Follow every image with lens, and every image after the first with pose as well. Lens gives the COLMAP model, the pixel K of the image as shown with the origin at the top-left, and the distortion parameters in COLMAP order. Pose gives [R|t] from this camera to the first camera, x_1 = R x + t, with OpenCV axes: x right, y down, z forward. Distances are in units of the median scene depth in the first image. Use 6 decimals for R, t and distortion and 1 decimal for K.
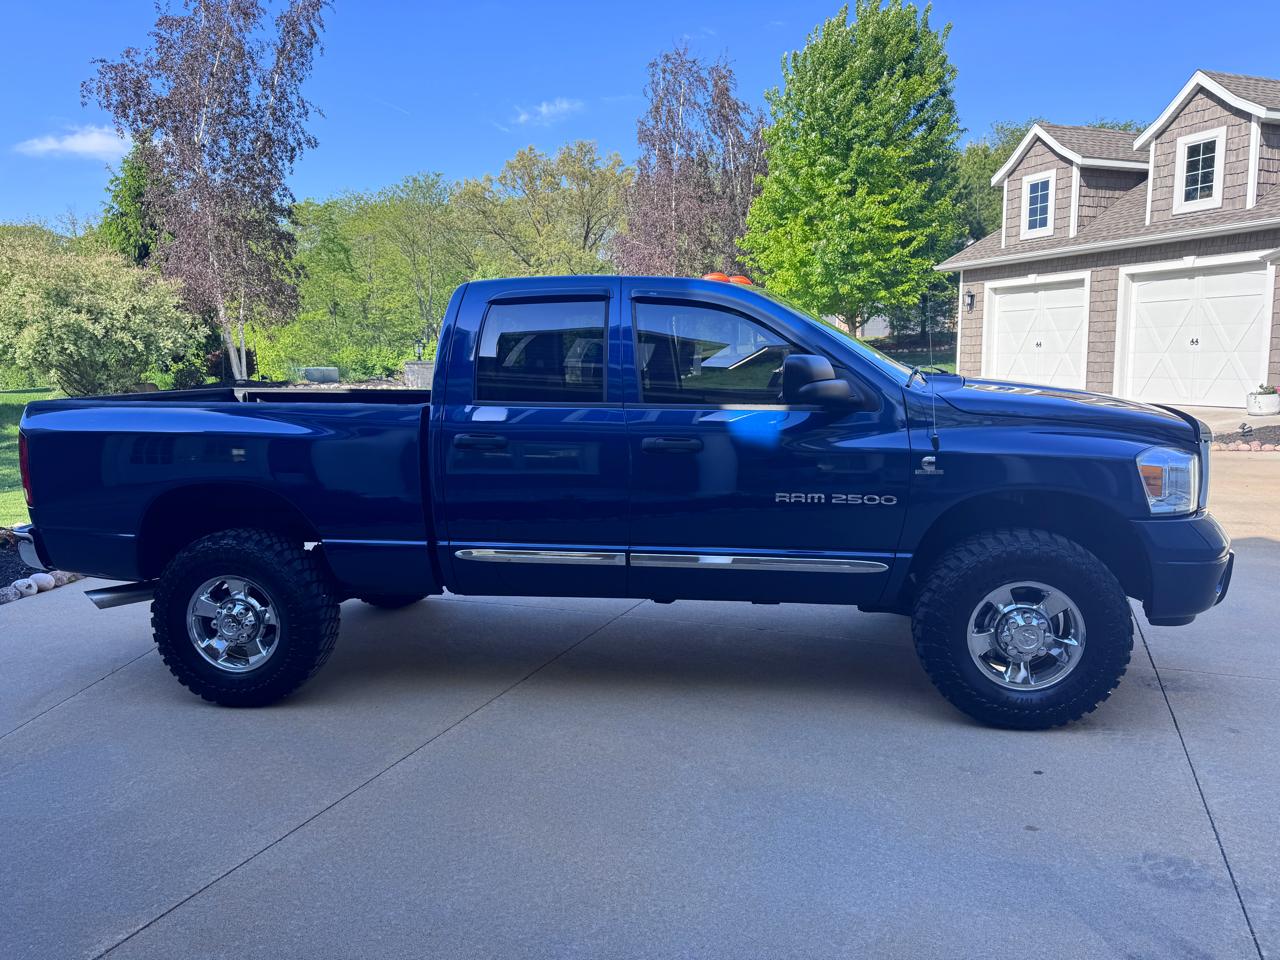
lens RADIAL K [[901.1, 0, 643.8], [0, 901.1, 475.2], [0, 0, 1]] dist [0.063034, -0.081190]
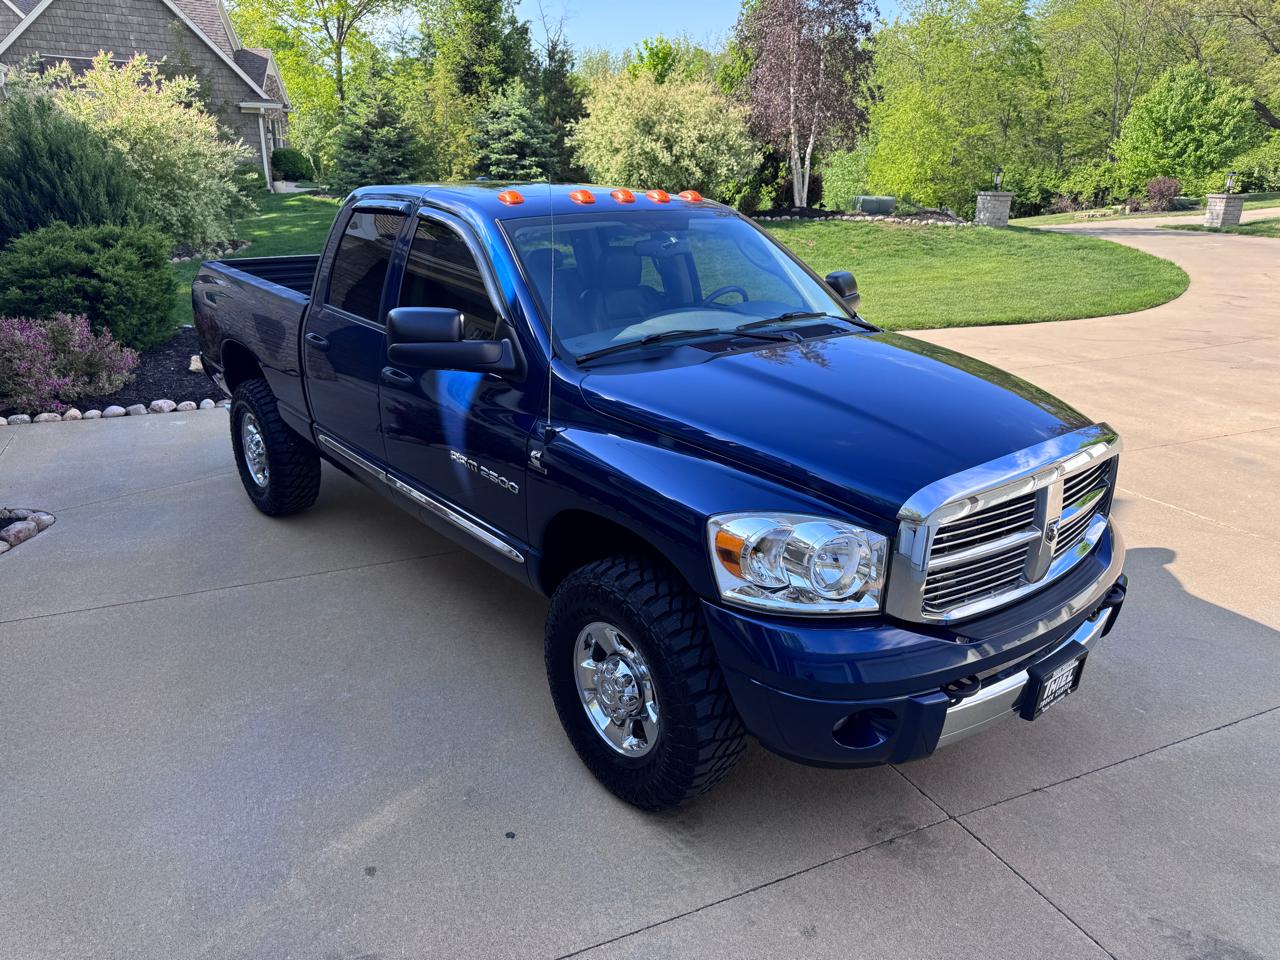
lens RADIAL K [[913.2, 0, 640.7], [0, 913.2, 475.0], [0, 0, 1]] dist [0.031578, -0.026414]
pose [[0.746093, 0.241255, -0.620597, 0.179160], [-0.117276, 0.965093, 0.234185, -0.040396], [0.655432, -0.101943, 0.748342, 0.082716]]
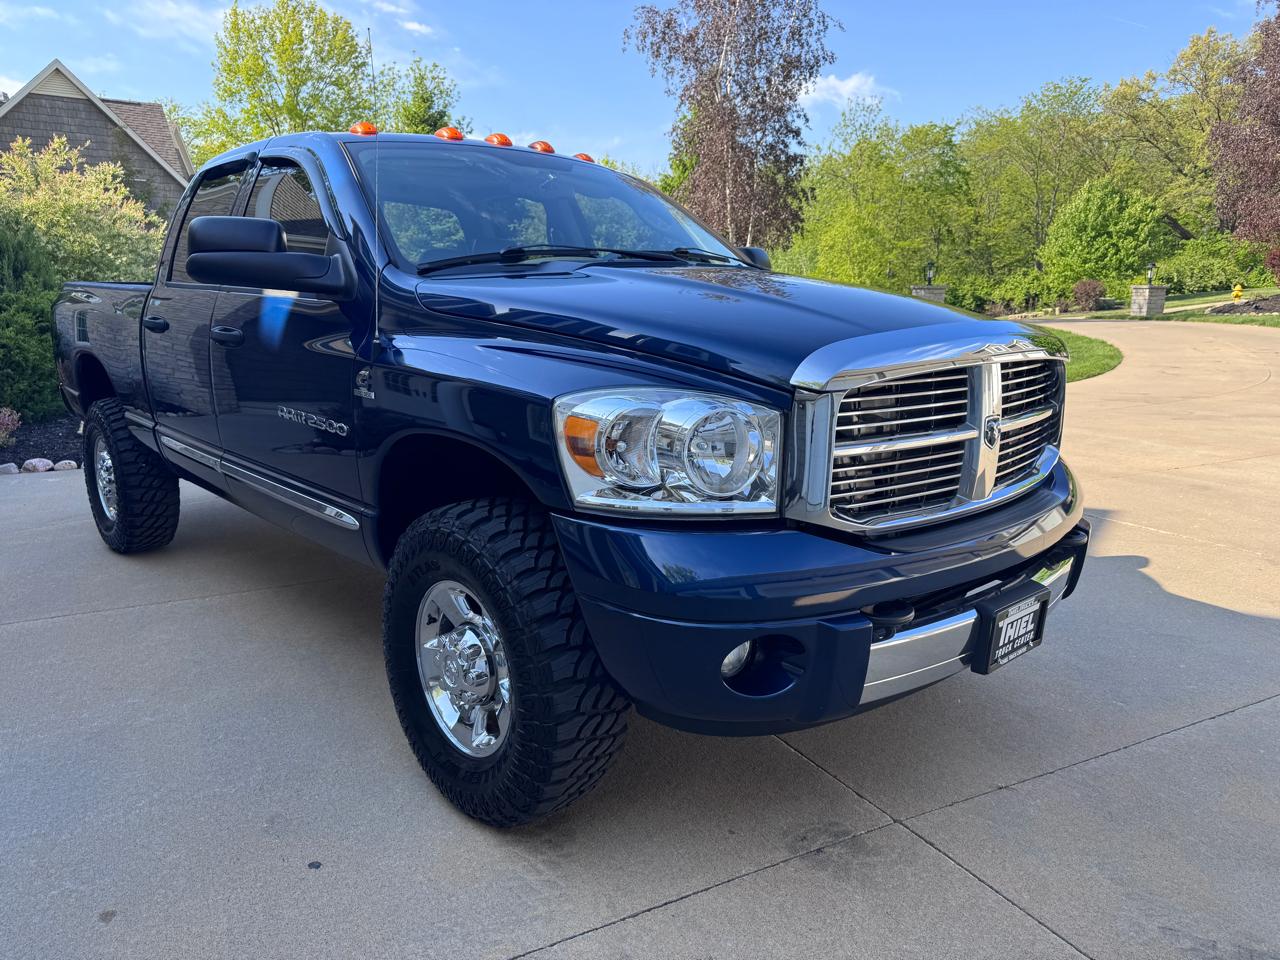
lens RADIAL K [[915.9, 0, 638.3], [0, 915.9, 471.0], [0, 0, 1]] dist [0.009152, -0.002335]
pose [[0.776655, 0.141361, -0.613860, 0.176929], [-0.100076, 0.989808, 0.101318, -0.007184], [0.621926, -0.017257, 0.782886, 0.114232]]
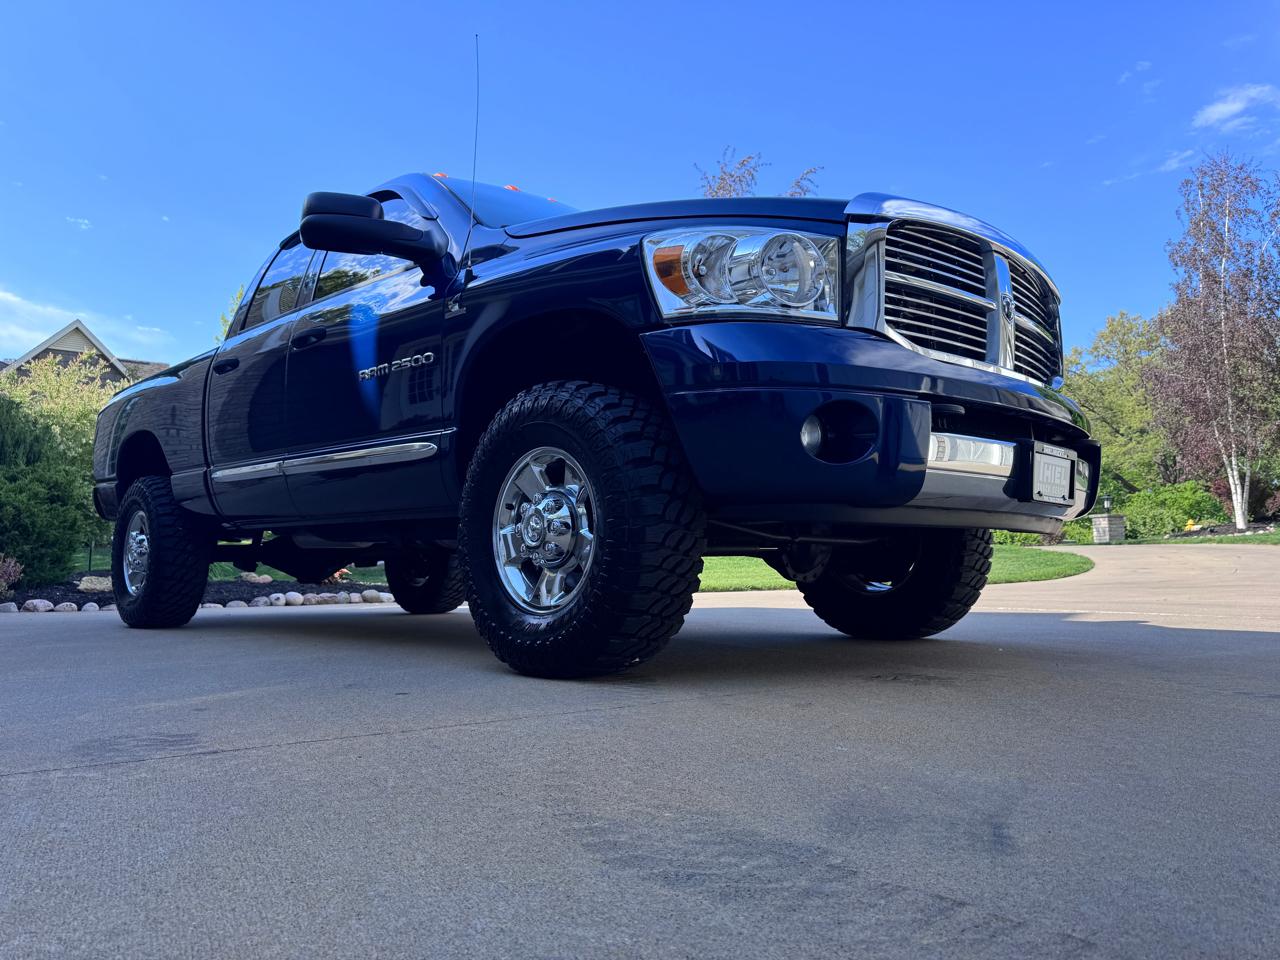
lens RADIAL K [[913.2, 0, 640.7], [0, 913.2, 475.0], [0, 0, 1]] dist [0.031578, -0.026414]
pose [[0.796940, -0.040452, -0.602702, 0.177011], [-0.089720, 0.978761, -0.184327, 0.051083], [0.597358, 0.200972, 0.776385, 0.100371]]
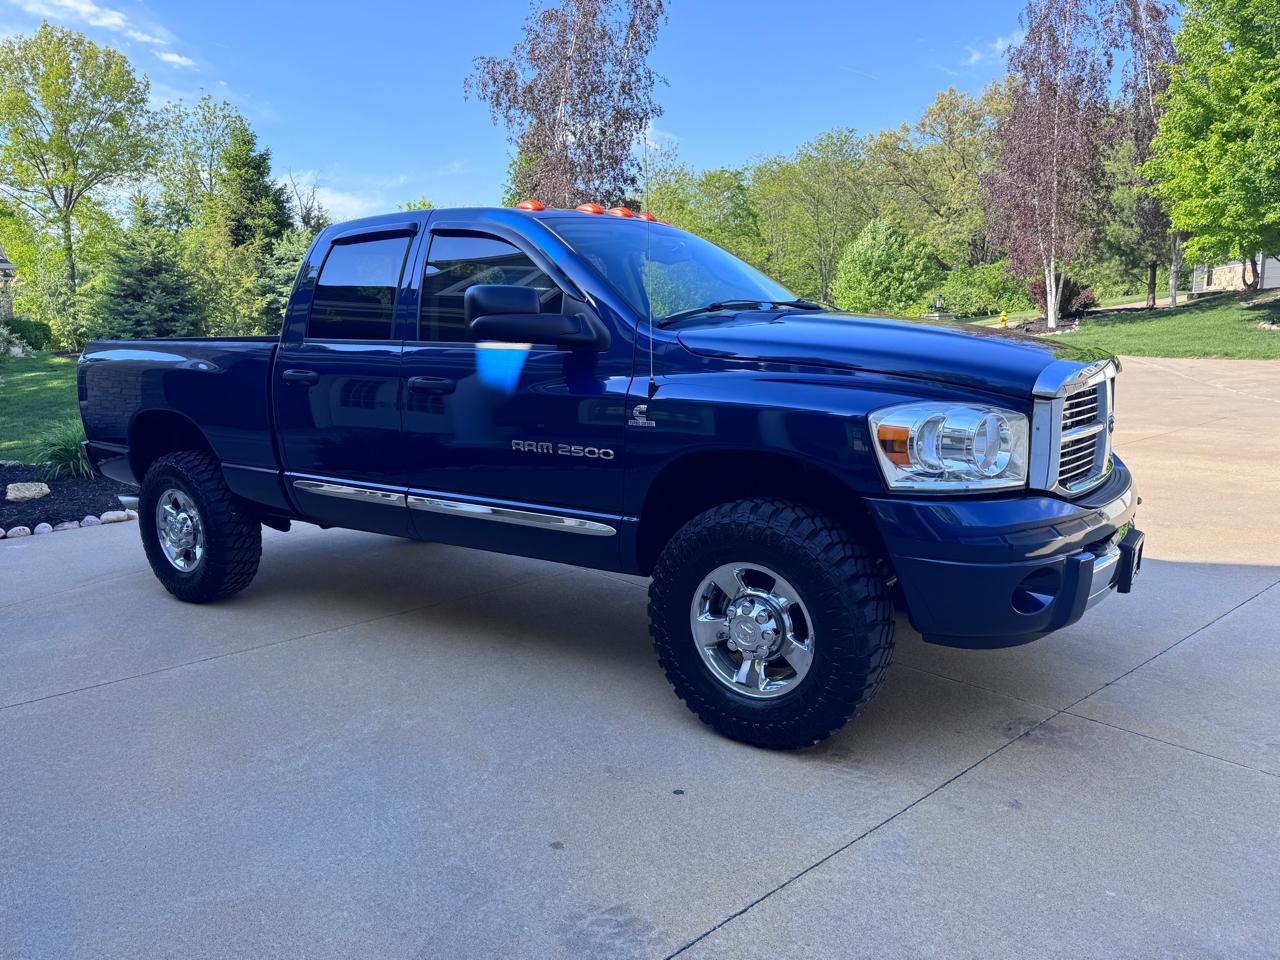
lens RADIAL K [[907.3, 0, 643.3], [0, 907.3, 477.4], [0, 0, 1]] dist [0.036545, -0.032005]
pose [[0.896609, 0.066932, -0.437736, 0.135289], [-0.048194, 0.997389, 0.053791, 0.000246], [0.440193, -0.027133, 0.897493, 0.045143]]
